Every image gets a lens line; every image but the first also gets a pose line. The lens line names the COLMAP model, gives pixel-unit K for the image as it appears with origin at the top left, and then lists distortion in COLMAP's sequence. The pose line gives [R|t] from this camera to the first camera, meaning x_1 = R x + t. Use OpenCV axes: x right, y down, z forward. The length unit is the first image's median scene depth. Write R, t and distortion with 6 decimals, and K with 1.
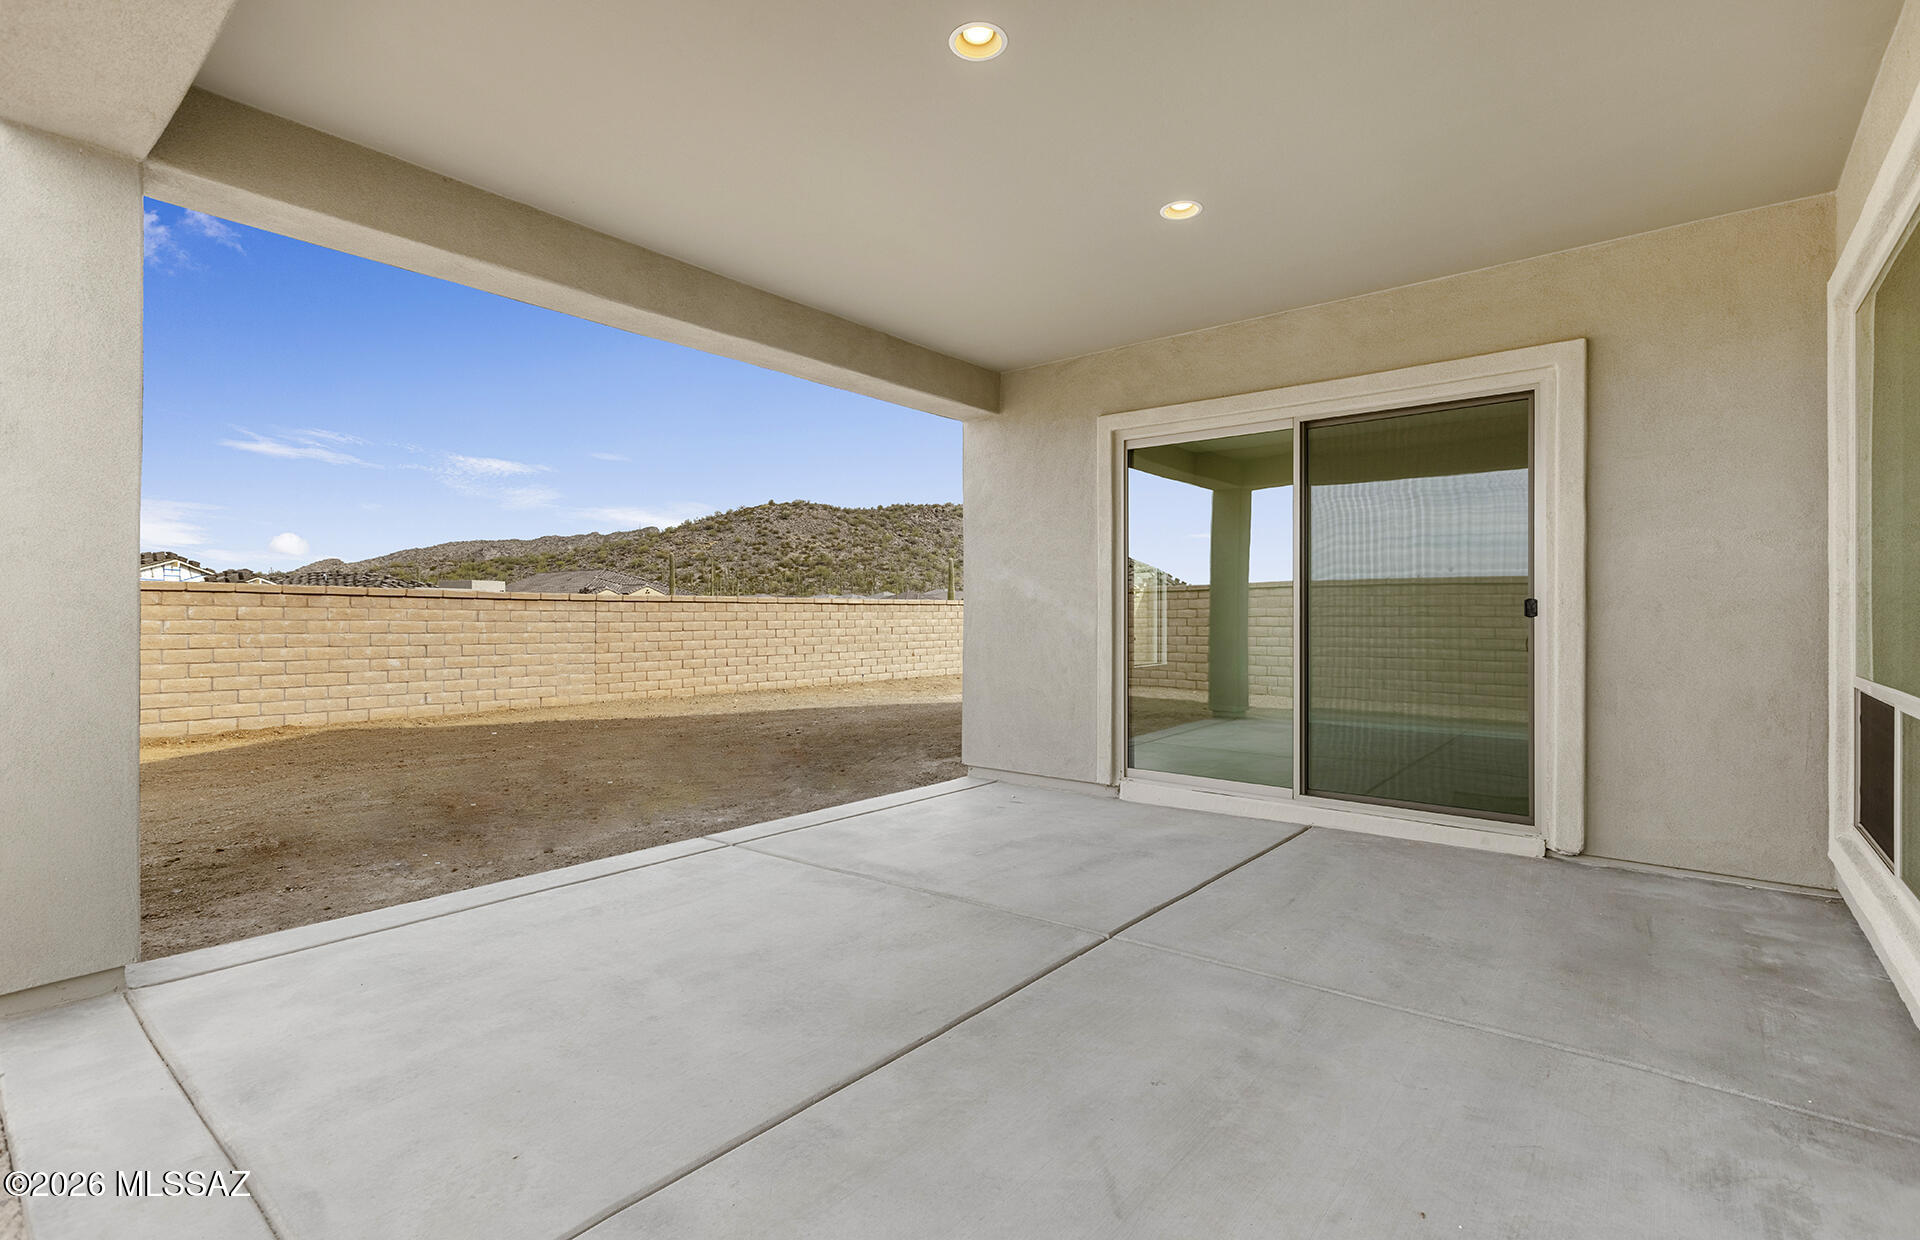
lens RADIAL K [[876.3, 0, 955.8], [0, 876.3, 637.2], [0, 0, 1]] dist [-0.001739, 0.000558]
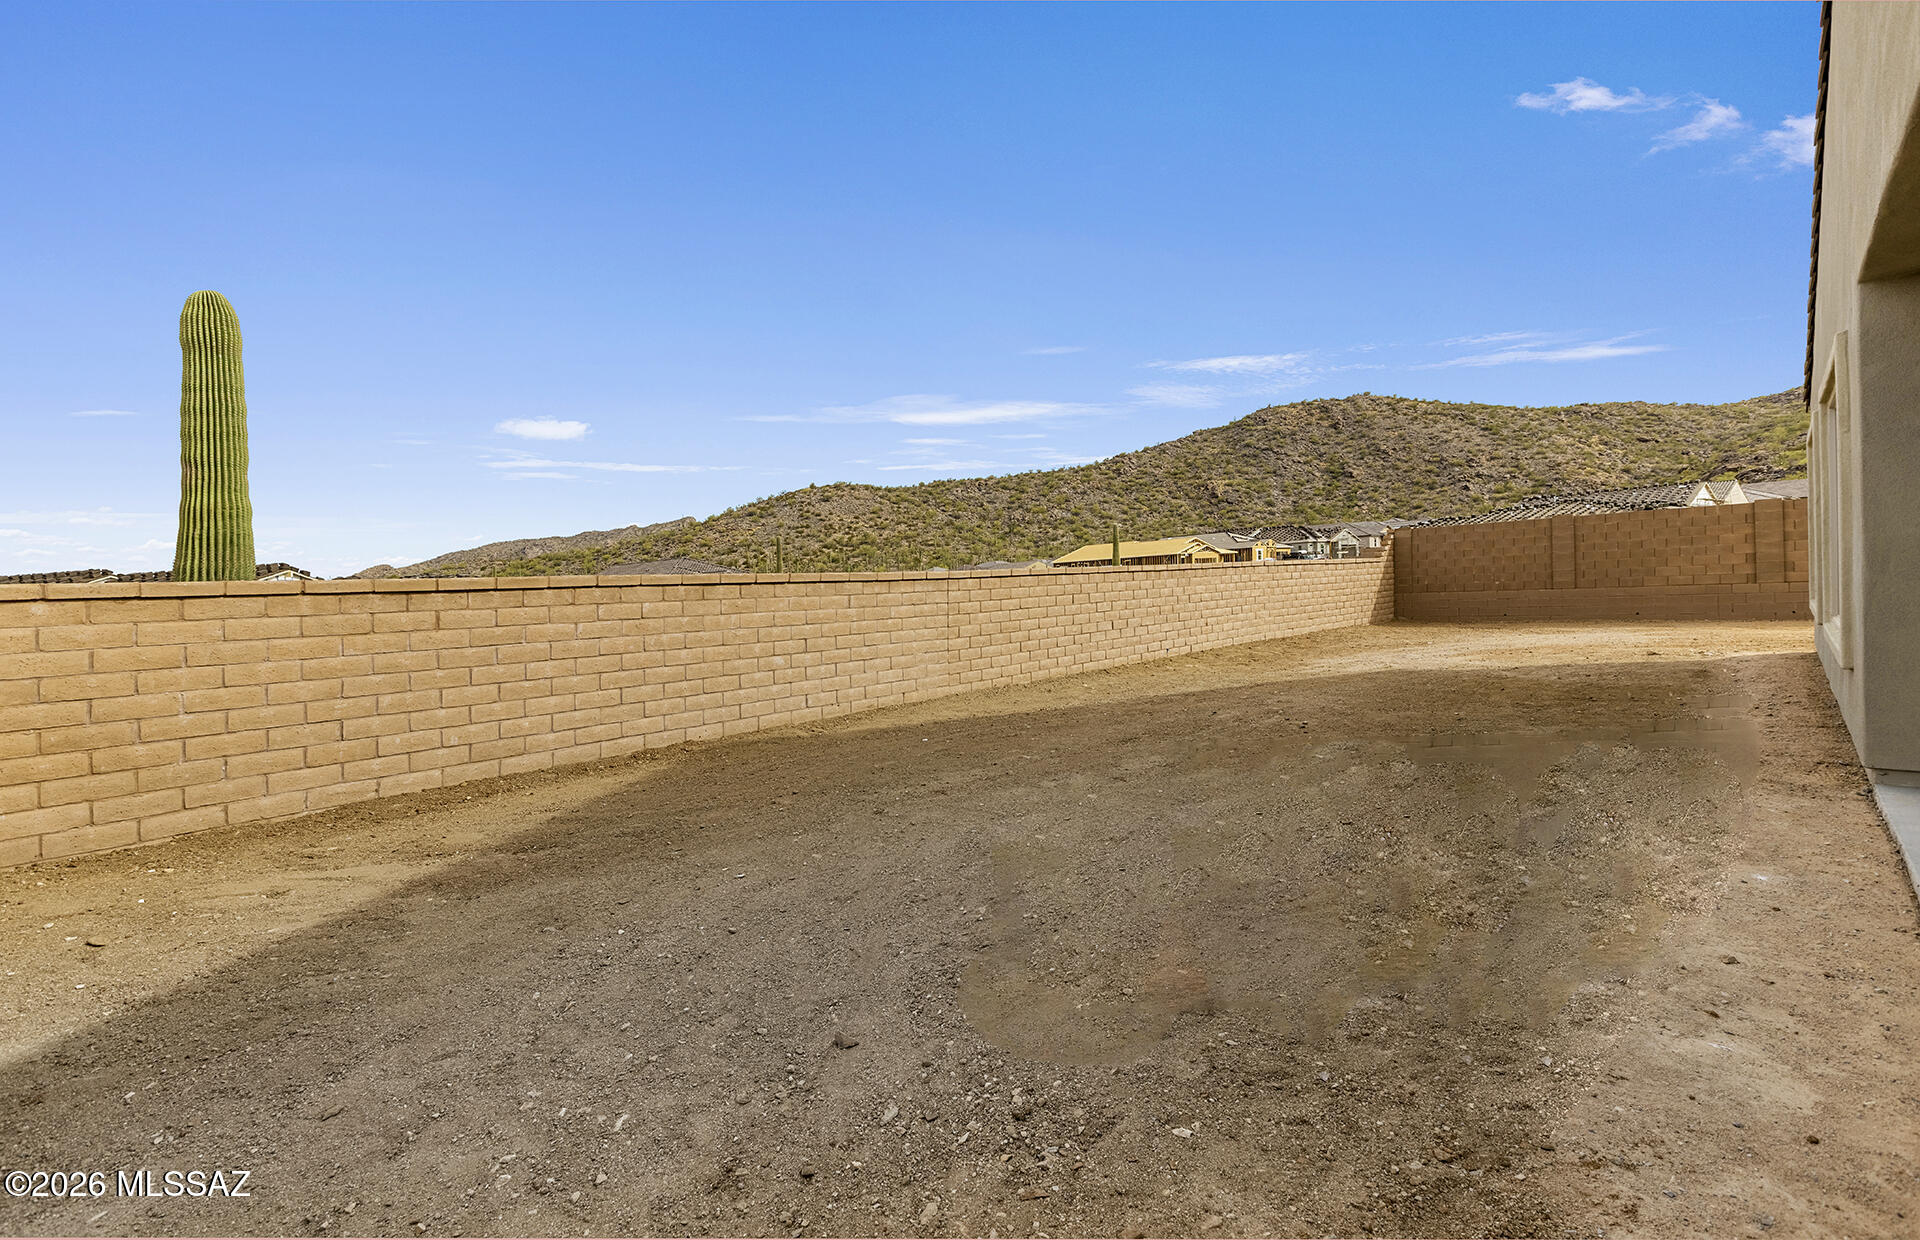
lens RADIAL K [[876.3, 0, 957.4], [0, 876.3, 577.6], [0, 0, 1]] dist [-0.001739, 0.000558]
pose [[0.997491, -0.052154, -0.047873, -0.411032], [0.050321, 0.997982, -0.038728, -0.009601], [0.049796, 0.036222, 0.998102, 0.149676]]
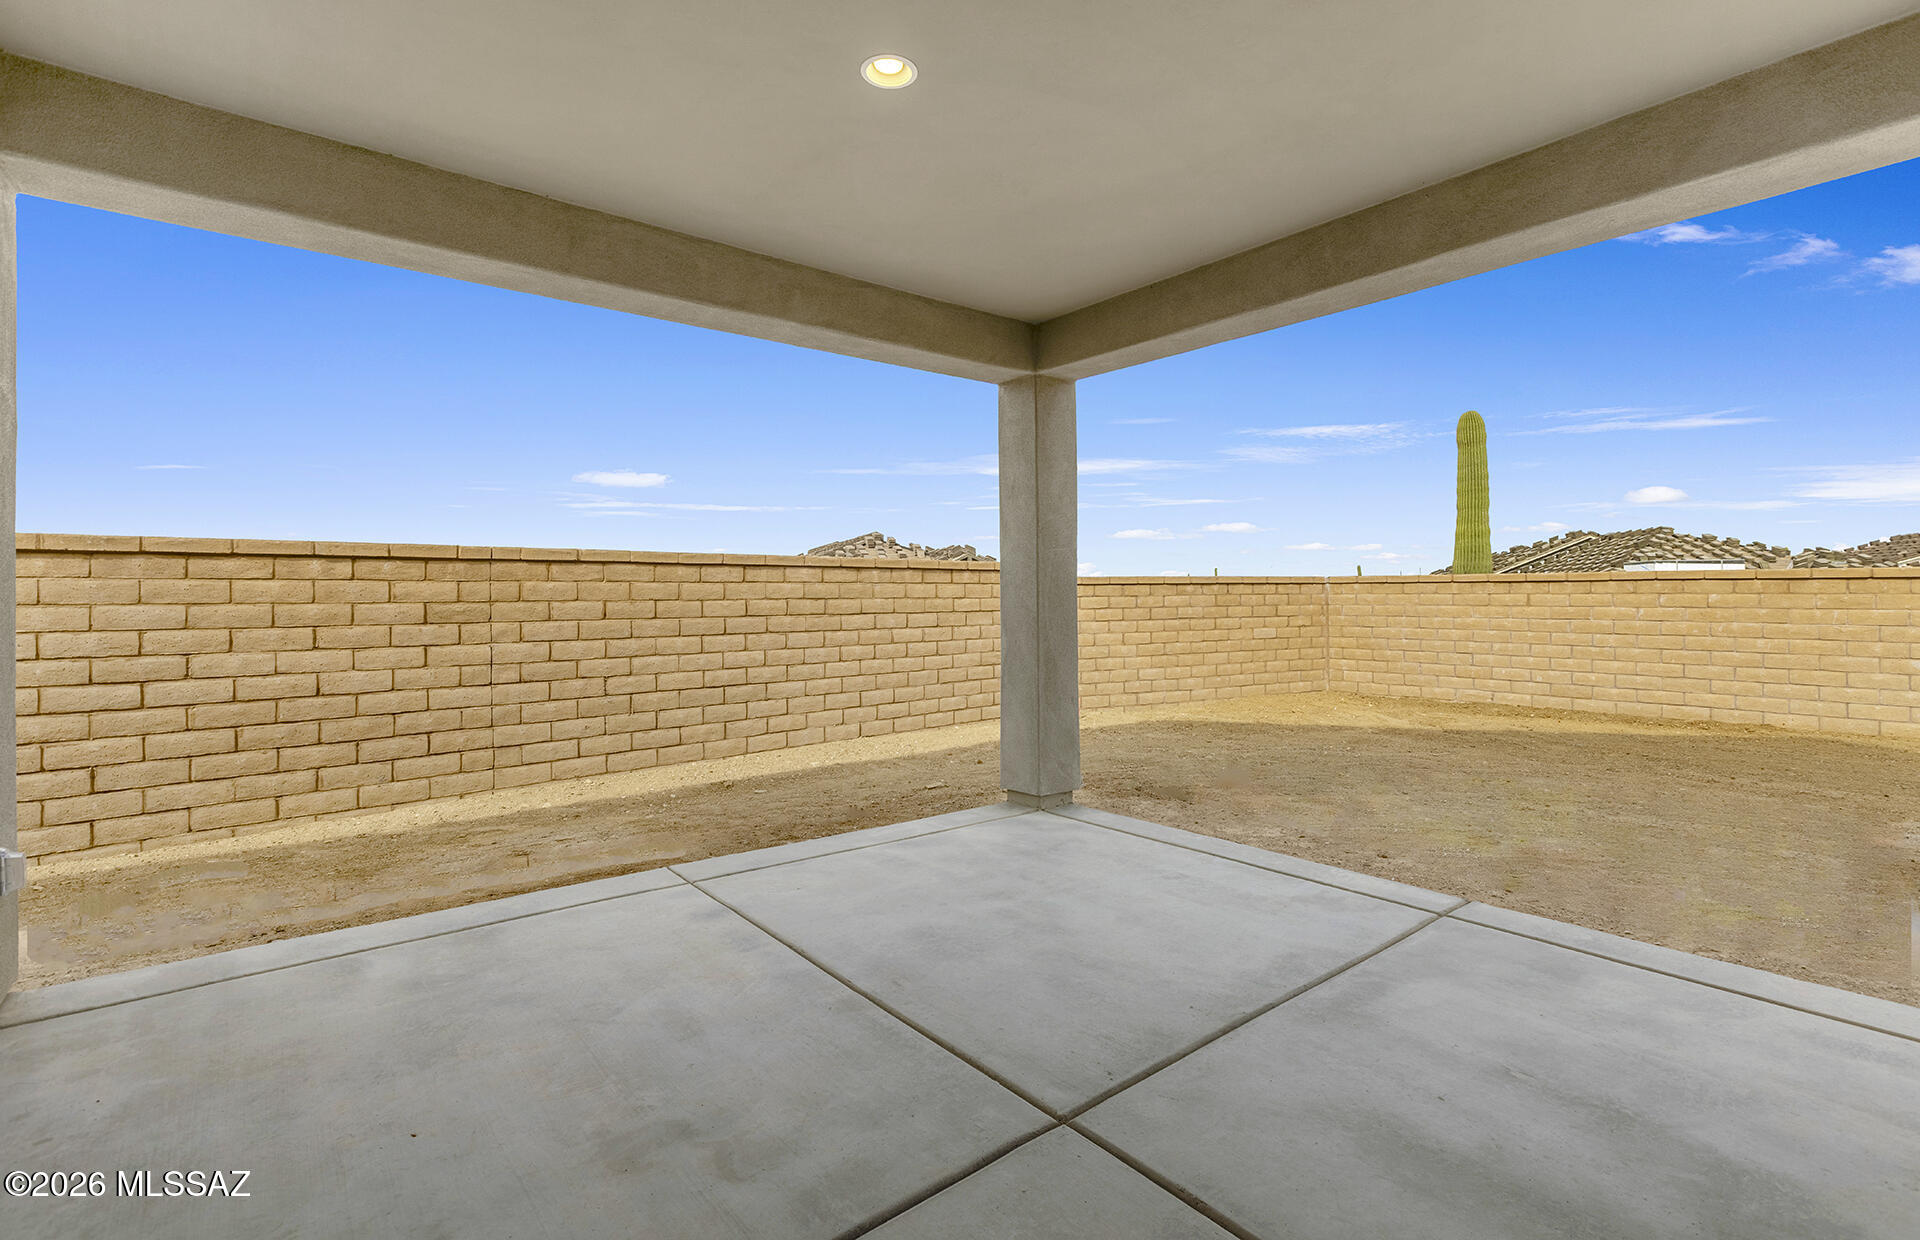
lens RADIAL K [[876.3, 0, 960.3], [0, 876.3, 584.6], [0, 0, 1]] dist [-0.001739, 0.000558]
pose [[-0.194936, -0.015097, -0.980700, 0.258365], [-0.018873, 0.999754, -0.011639, -0.015723], [0.980634, 0.016239, -0.195173, 0.321722]]
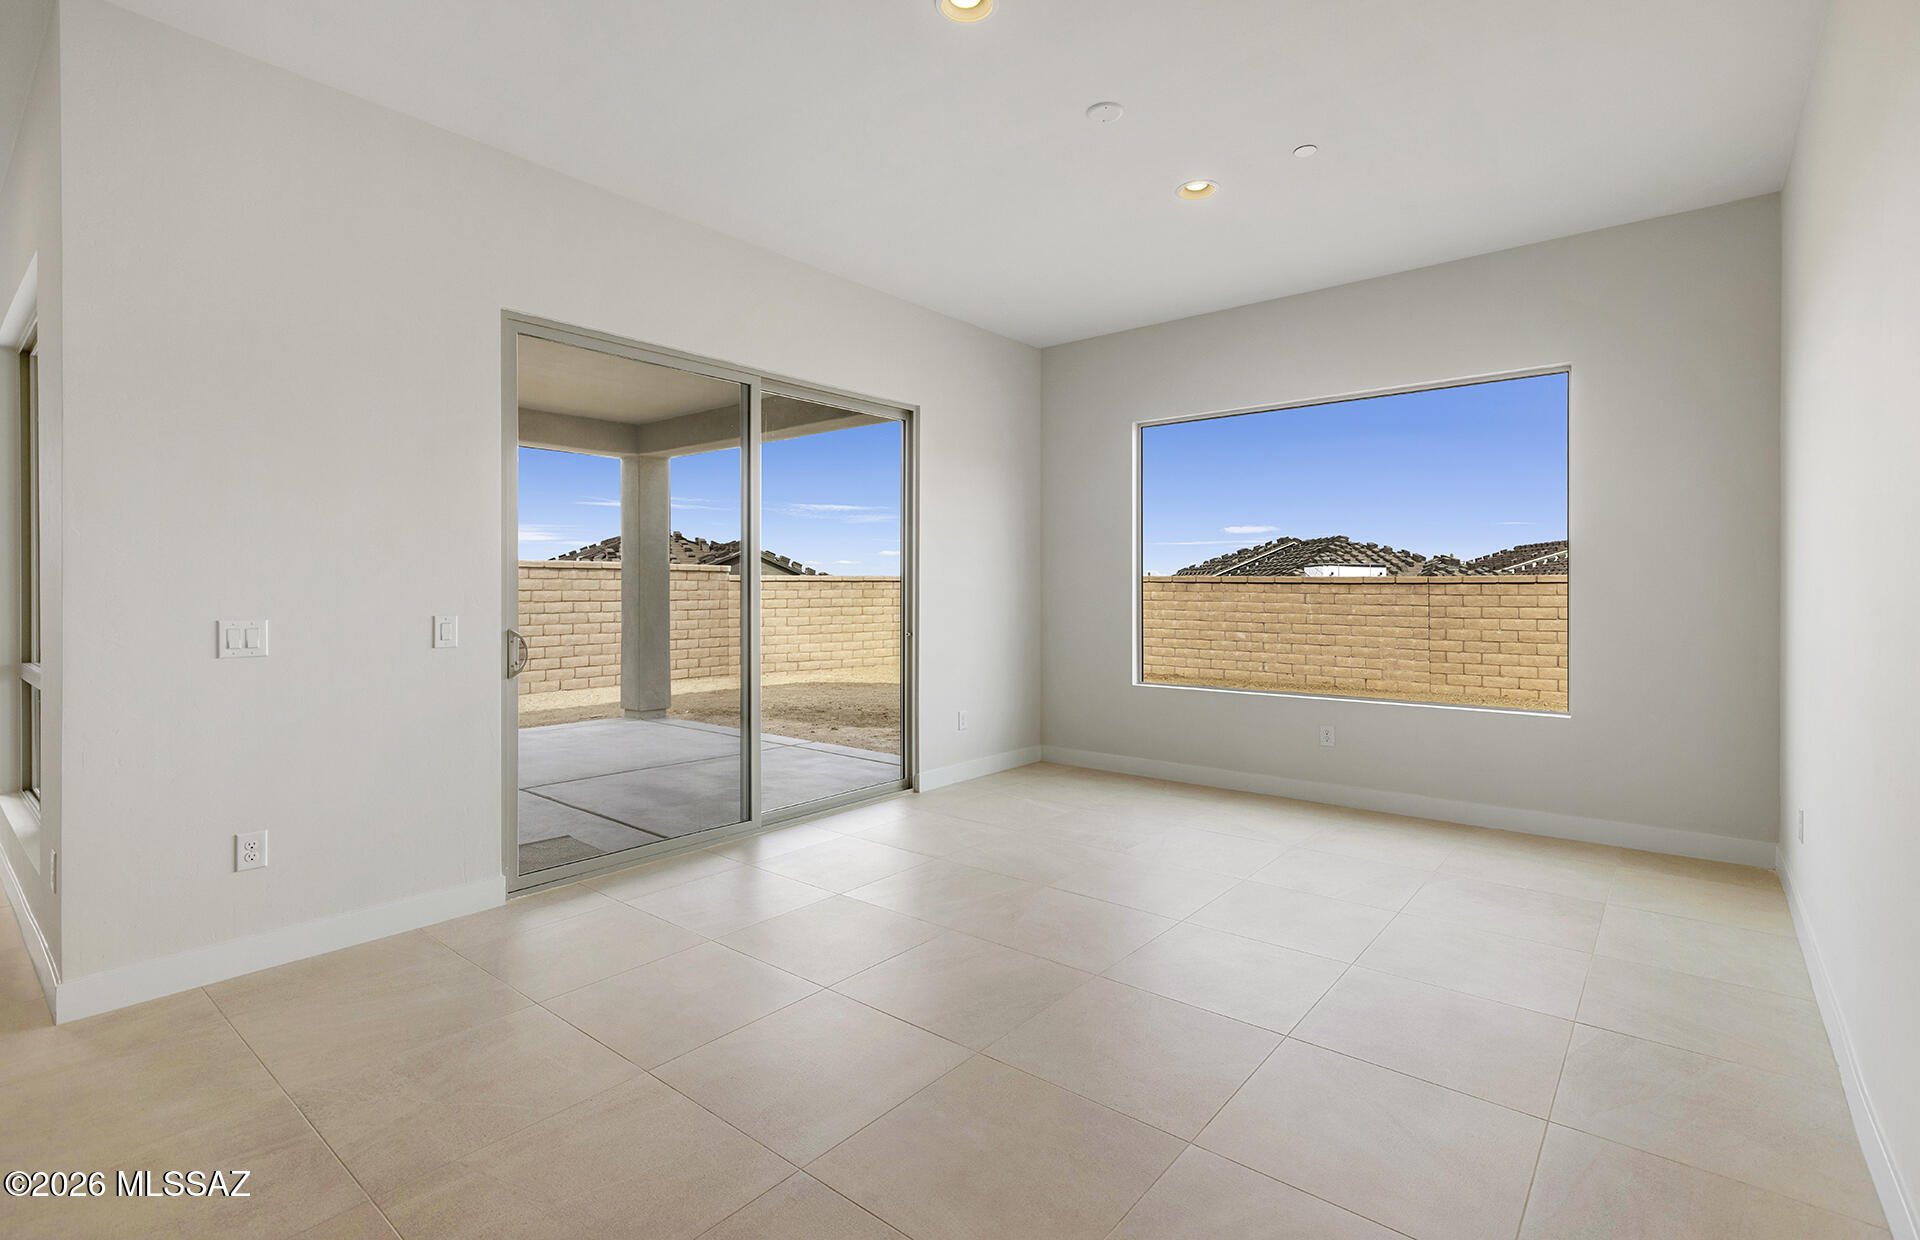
lens RADIAL K [[876.3, 0, 960.8], [0, 876.3, 601.3], [0, 0, 1]] dist [-0.001739, 0.000558]
pose [[0.002769, 0.011406, -0.999931, 0.595793], [-0.026442, 0.999586, 0.011328, -0.022637], [0.999647, 0.026409, 0.003069, 0.576358]]
